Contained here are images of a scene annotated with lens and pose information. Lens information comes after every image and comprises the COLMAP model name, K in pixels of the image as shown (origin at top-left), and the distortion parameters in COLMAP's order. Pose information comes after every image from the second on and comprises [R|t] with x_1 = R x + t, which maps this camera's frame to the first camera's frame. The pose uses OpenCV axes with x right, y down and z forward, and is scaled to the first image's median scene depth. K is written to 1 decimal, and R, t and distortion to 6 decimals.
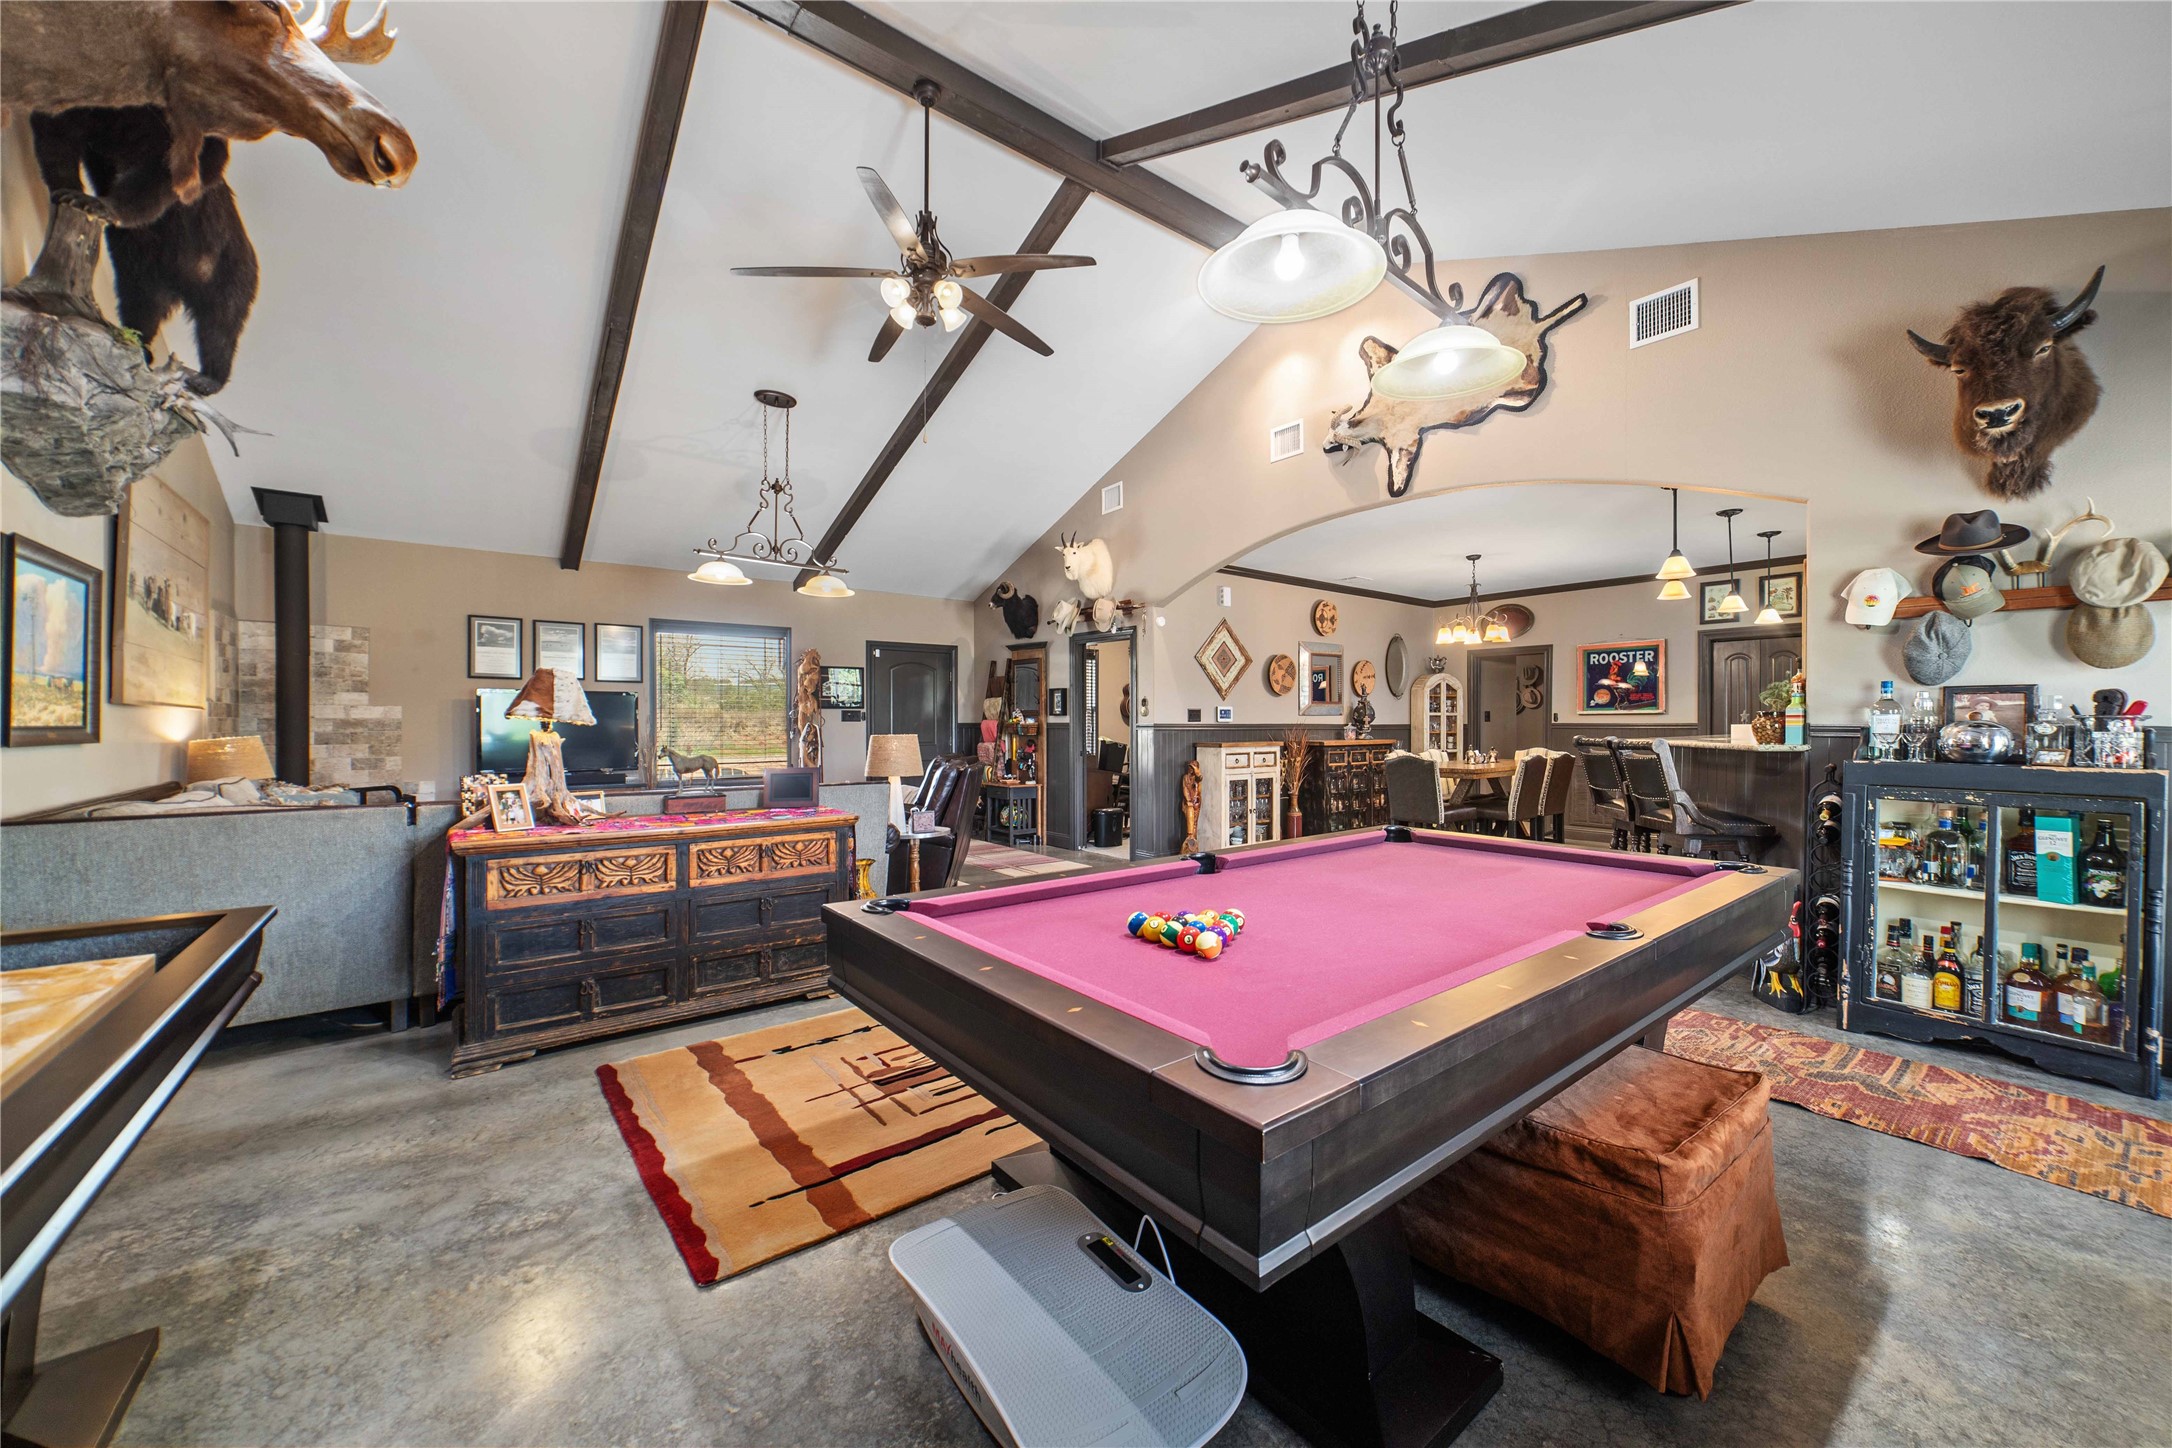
lens RADIAL K [[814.7, 0, 1108.8], [0, 814.7, 721.8], [0, 0, 1]] dist [-0.000084, 0.000450]
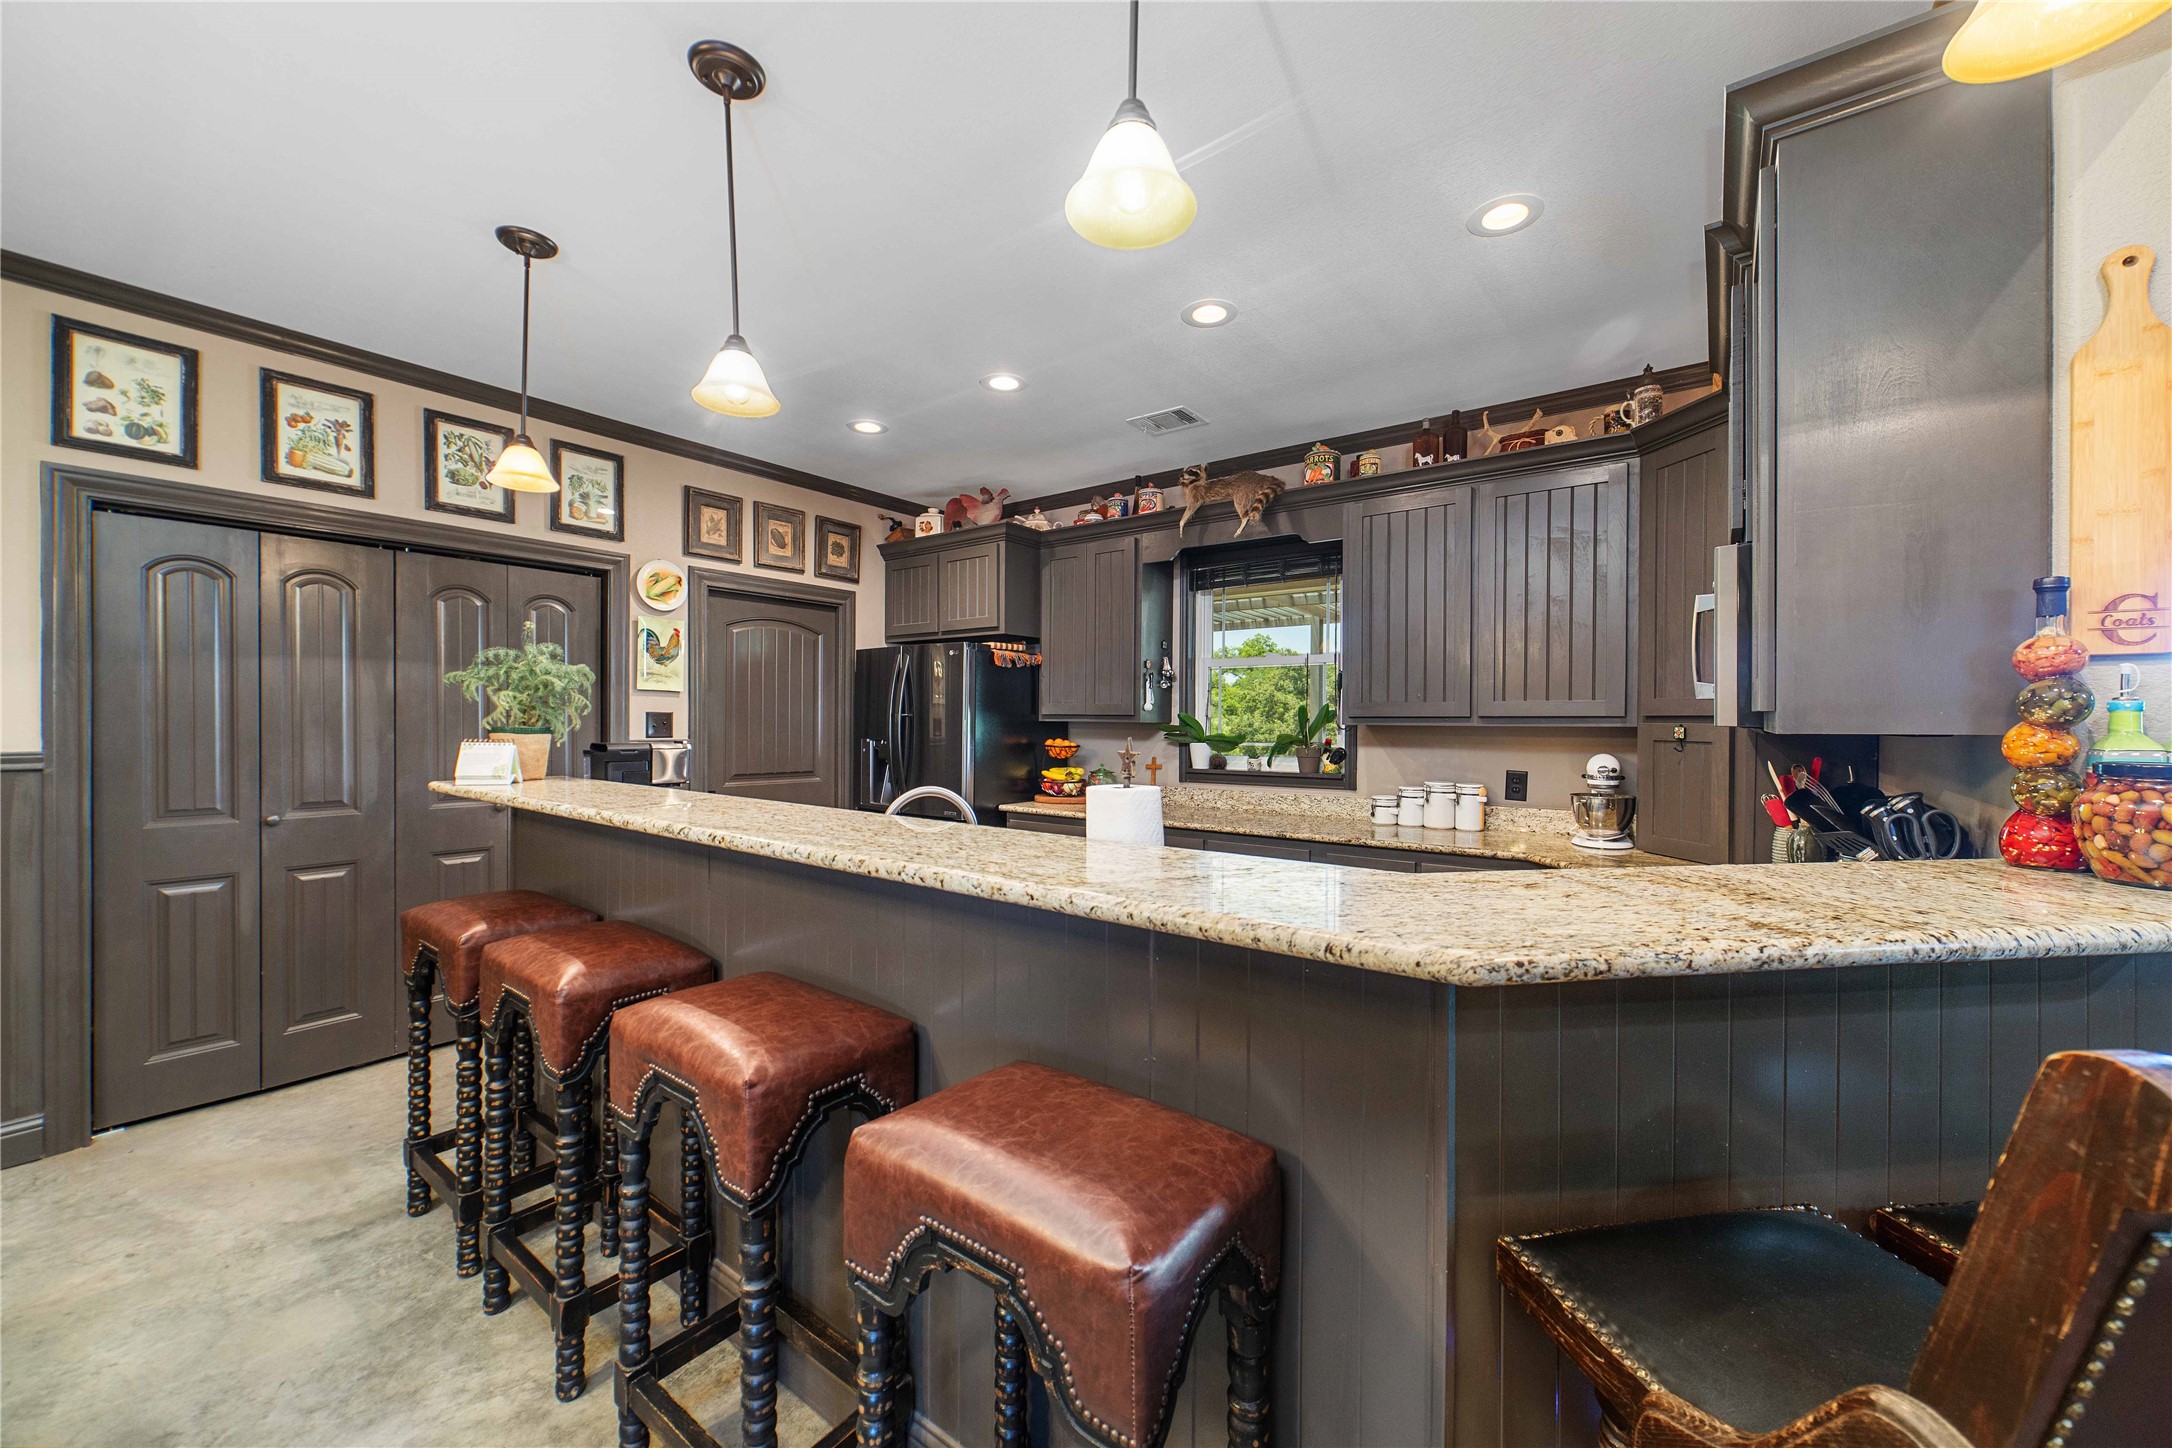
lens RADIAL K [[814.7, 0, 1093.6], [0, 814.7, 725.7], [0, 0, 1]] dist [-0.000084, 0.000450]
pose [[-0.244559, -0.004633, 0.969623, 0.317753], [-0.003368, 0.999987, 0.003928, -0.010763], [-0.969629, -0.002305, -0.244571, 0.692429]]
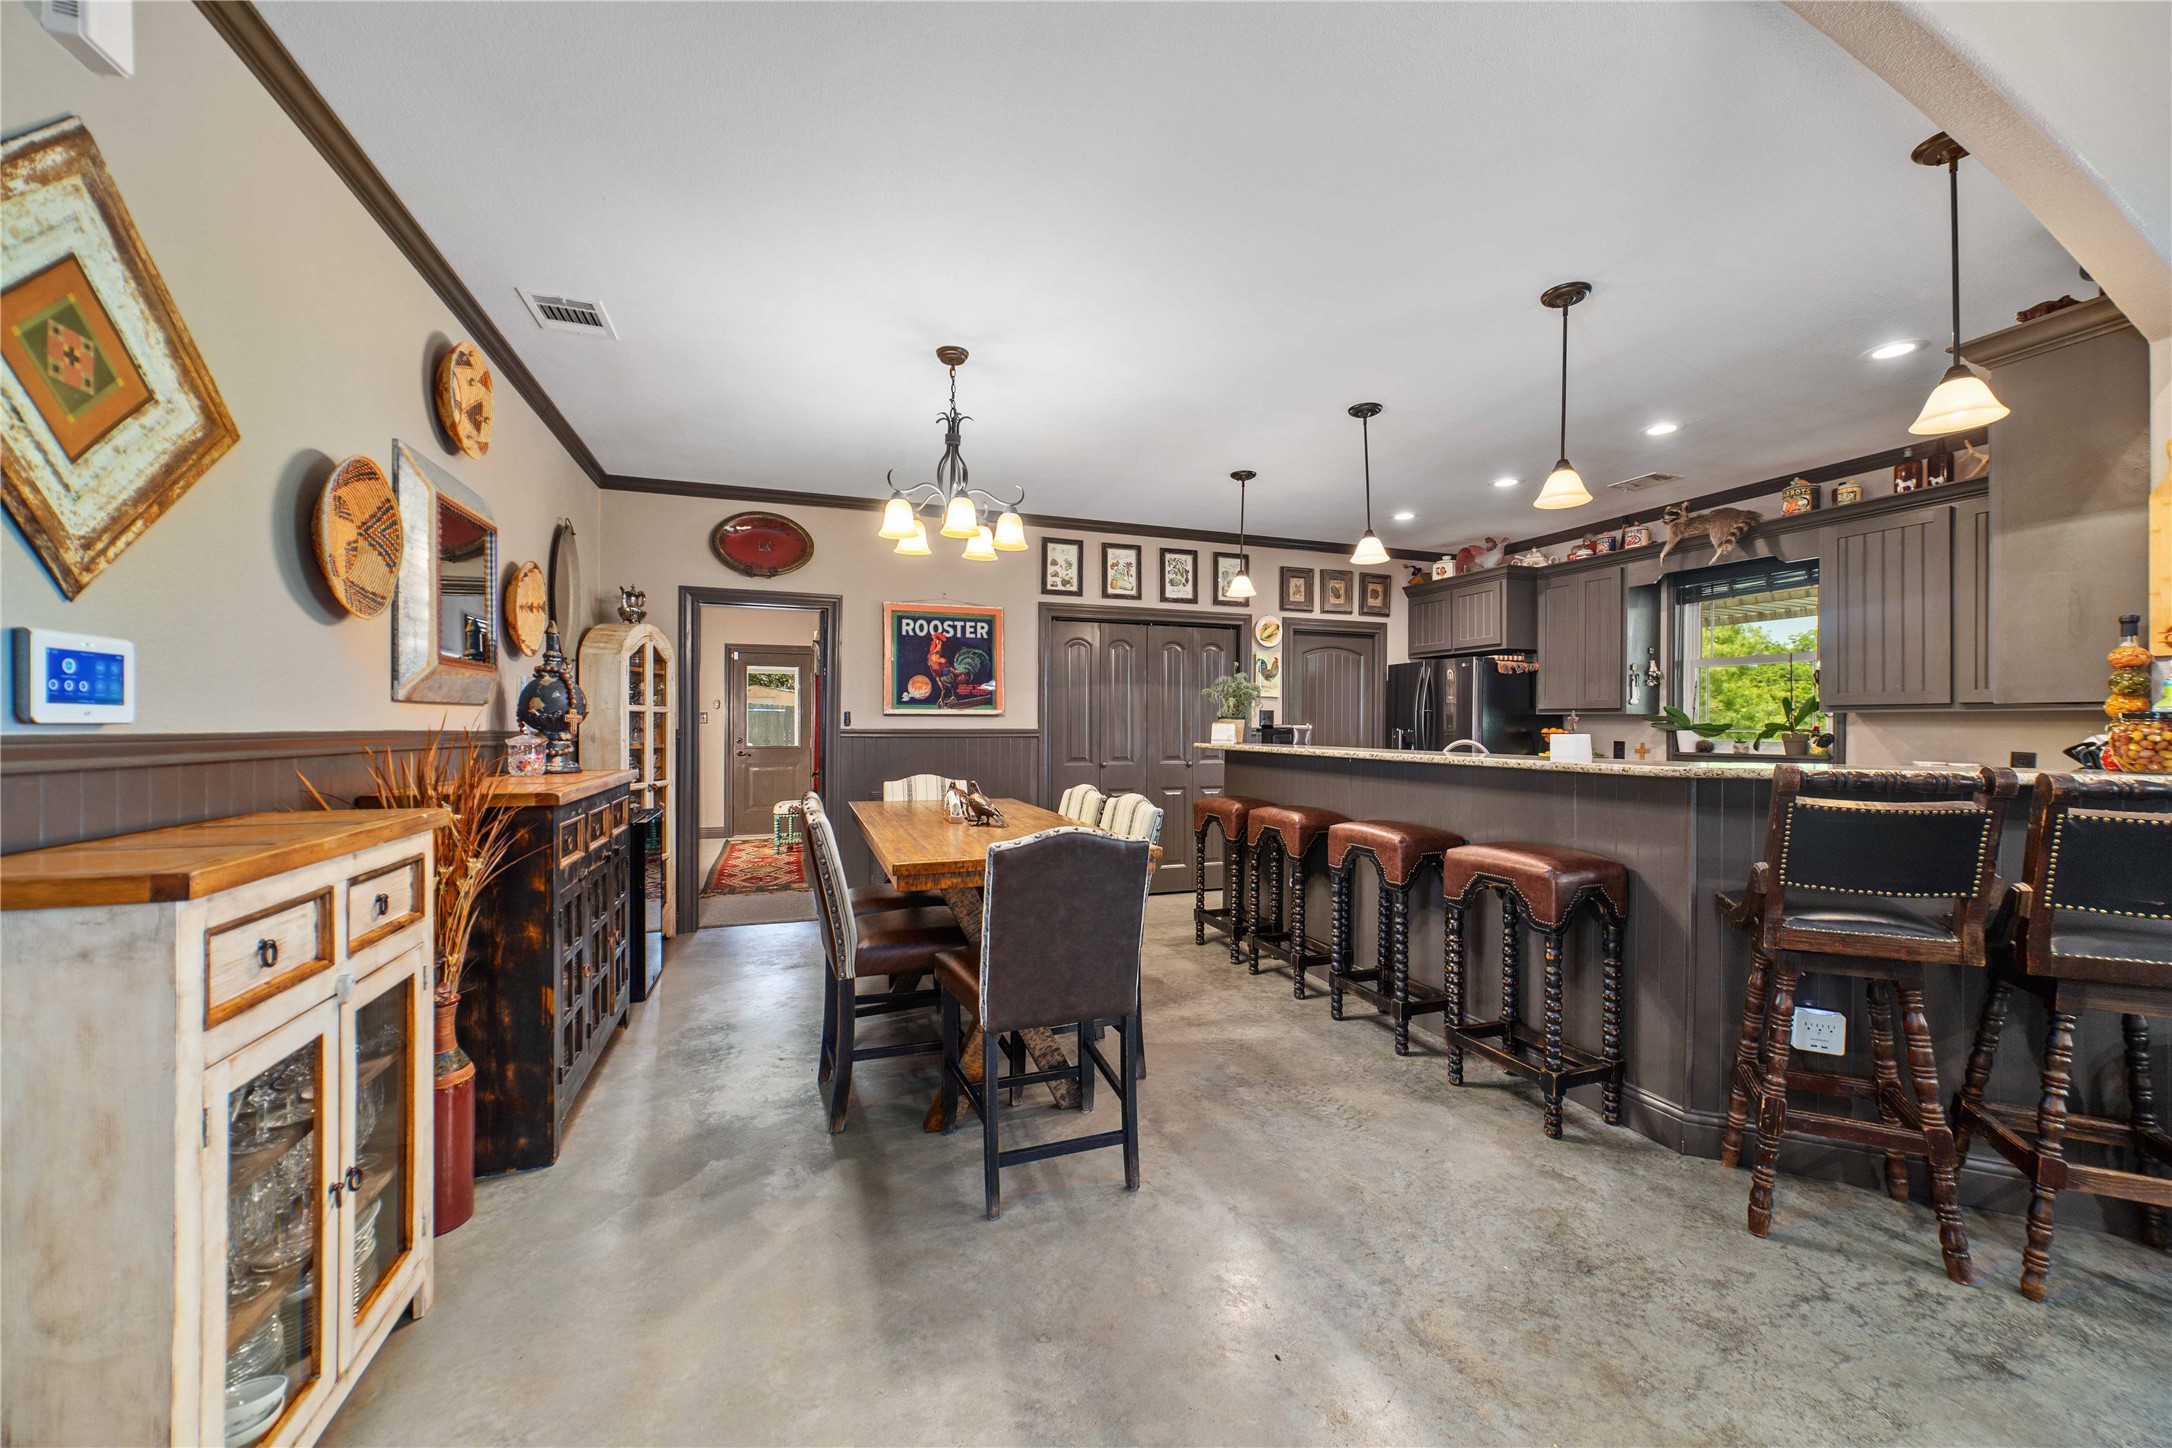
lens RADIAL K [[814.7, 0, 1099.4], [0, 814.7, 724.7], [0, 0, 1]] dist [-0.000084, 0.000450]
pose [[0.318840, 0.002568, 0.947805, 0.047970], [-0.000993, 0.999997, -0.002375, 0.000378], [-0.947808, -0.000184, 0.318841, 0.730579]]
